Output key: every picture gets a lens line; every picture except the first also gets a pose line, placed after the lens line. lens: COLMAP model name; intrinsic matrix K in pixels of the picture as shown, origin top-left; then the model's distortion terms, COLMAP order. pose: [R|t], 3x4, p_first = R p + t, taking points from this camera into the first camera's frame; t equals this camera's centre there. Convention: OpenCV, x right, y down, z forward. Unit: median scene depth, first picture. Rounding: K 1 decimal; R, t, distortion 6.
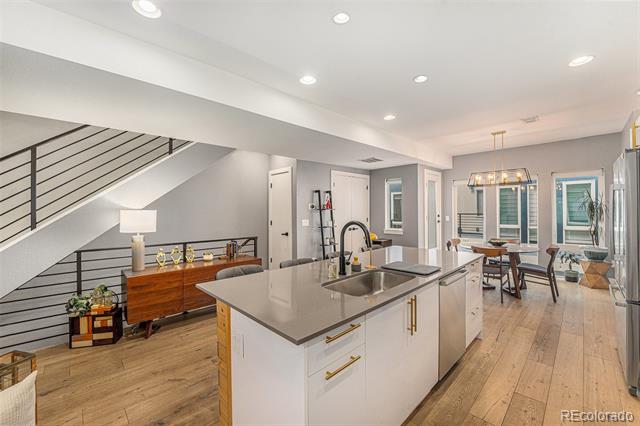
lens RADIAL K [[260.3, 0, 323.5], [0, 260.3, 213.4], [0, 0, 1]] dist [-0.011998, 0.000605]
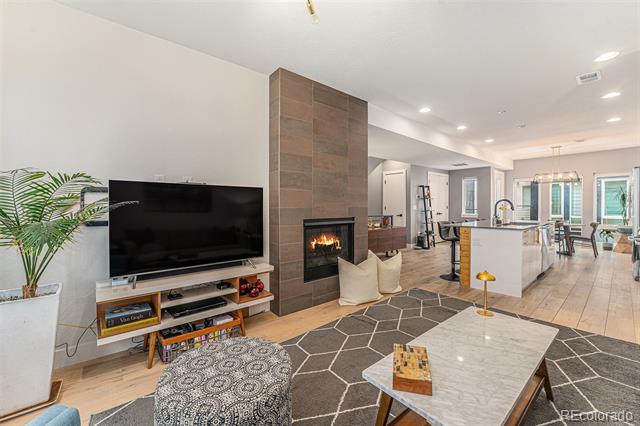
lens RADIAL K [[260.3, 0, 325.0], [0, 260.3, 211.2], [0, 0, 1]] dist [-0.011998, 0.000605]
pose [[0.997387, 0.009037, -0.071670, -0.457510], [-0.008611, 0.999943, 0.006253, 0.050368], [0.071722, -0.005619, 0.997409, -0.486533]]
